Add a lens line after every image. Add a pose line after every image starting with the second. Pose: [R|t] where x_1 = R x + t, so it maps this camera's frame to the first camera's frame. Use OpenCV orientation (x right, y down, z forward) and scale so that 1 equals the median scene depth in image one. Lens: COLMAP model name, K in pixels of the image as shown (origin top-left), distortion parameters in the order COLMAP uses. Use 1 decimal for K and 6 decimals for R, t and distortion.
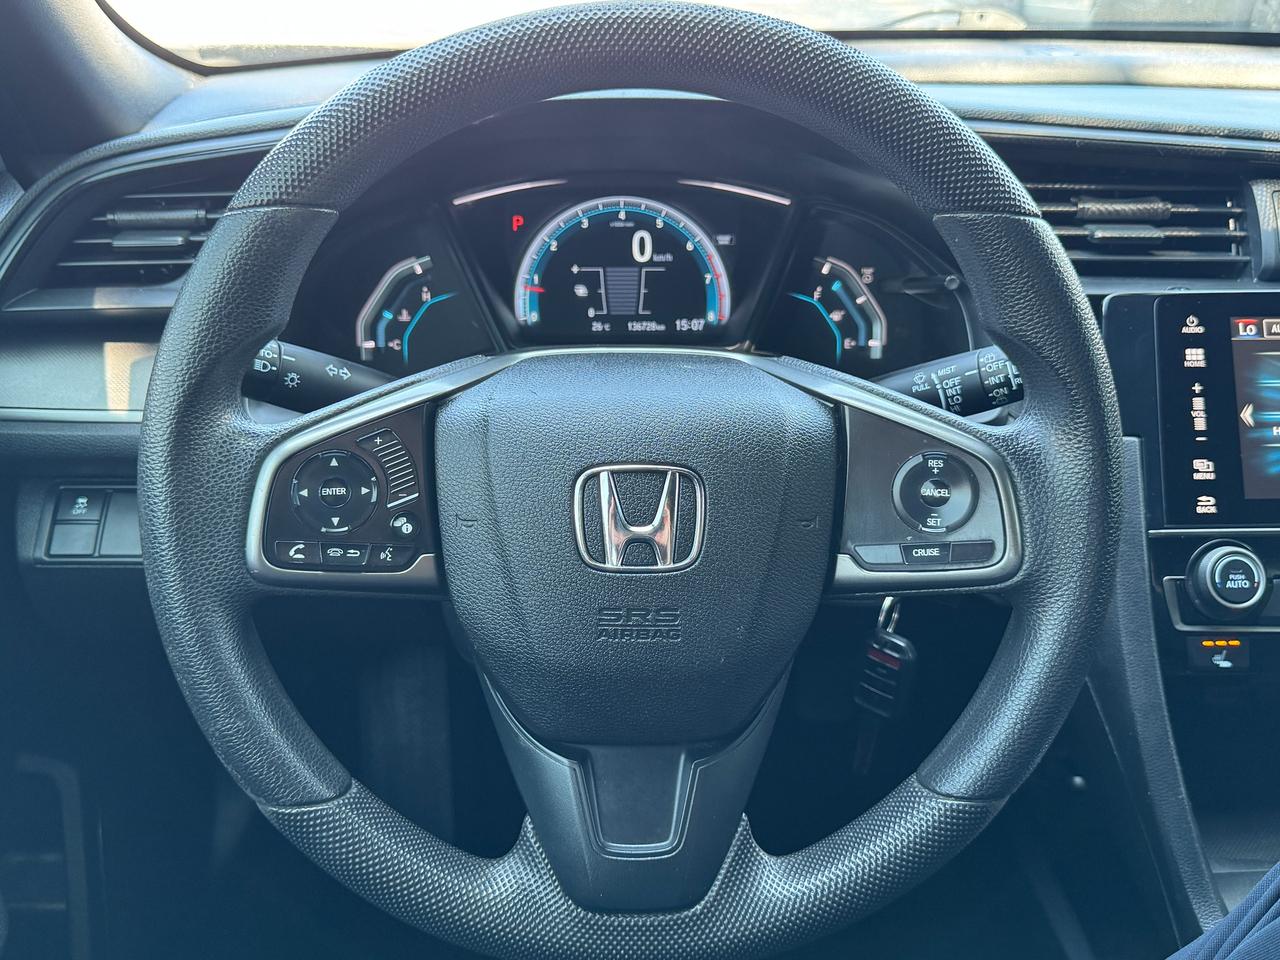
lens RADIAL K [[1174.1, 0, 640.7], [0, 1174.1, 468.7], [0, 0, 1]] dist [0.134656, -0.001118]
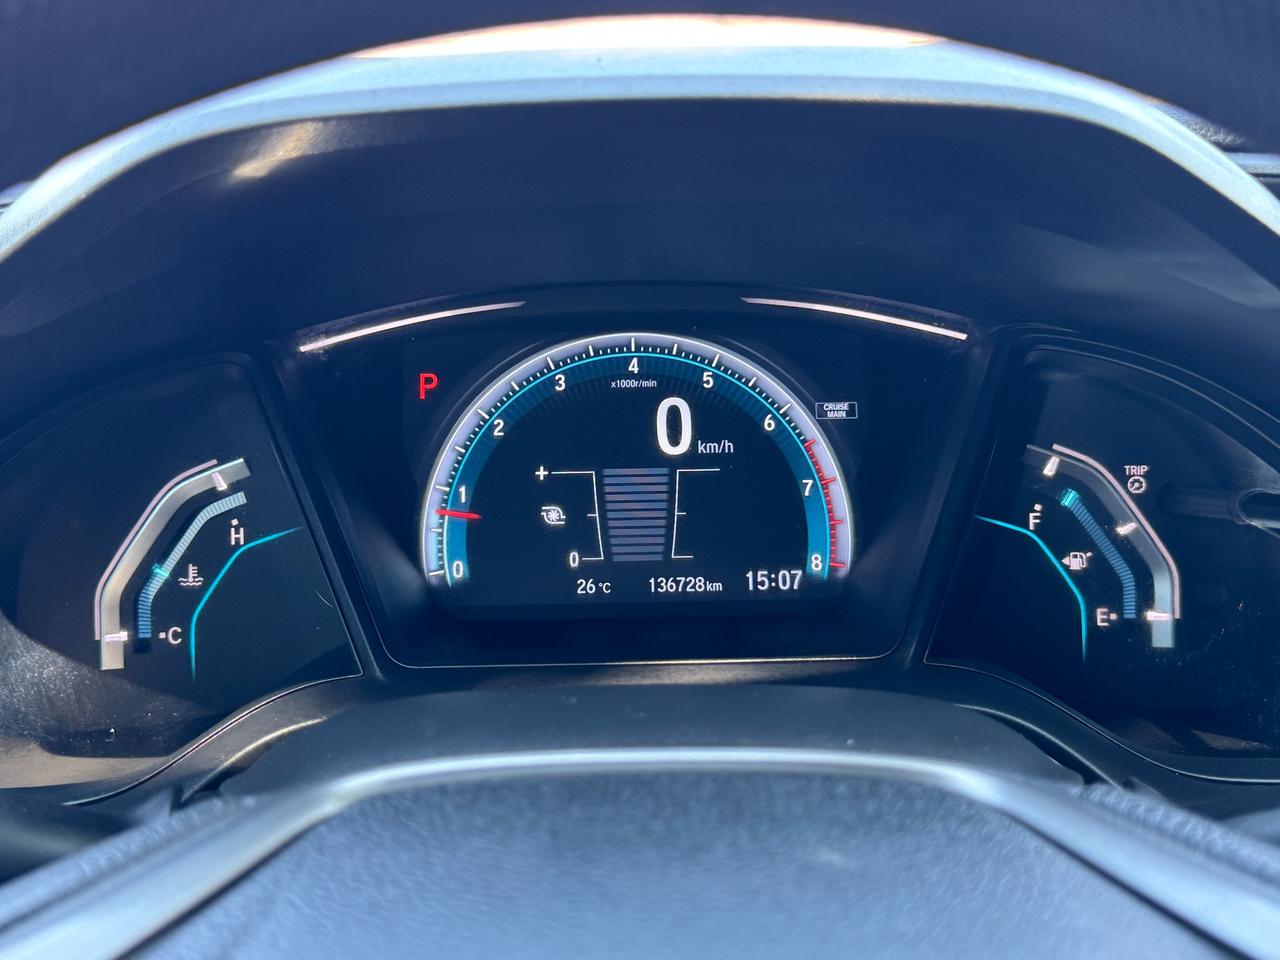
lens RADIAL K [[1476.5, 0, 631.8], [0, 1476.5, 478.8], [0, 0, 1]] dist [0.113163, 0.000000]
pose [[0.999653, -0.015575, -0.021246, -0.003879], [0.012914, 0.992683, -0.120058, -0.091101], [0.022960, 0.119742, 0.992540, 0.379243]]
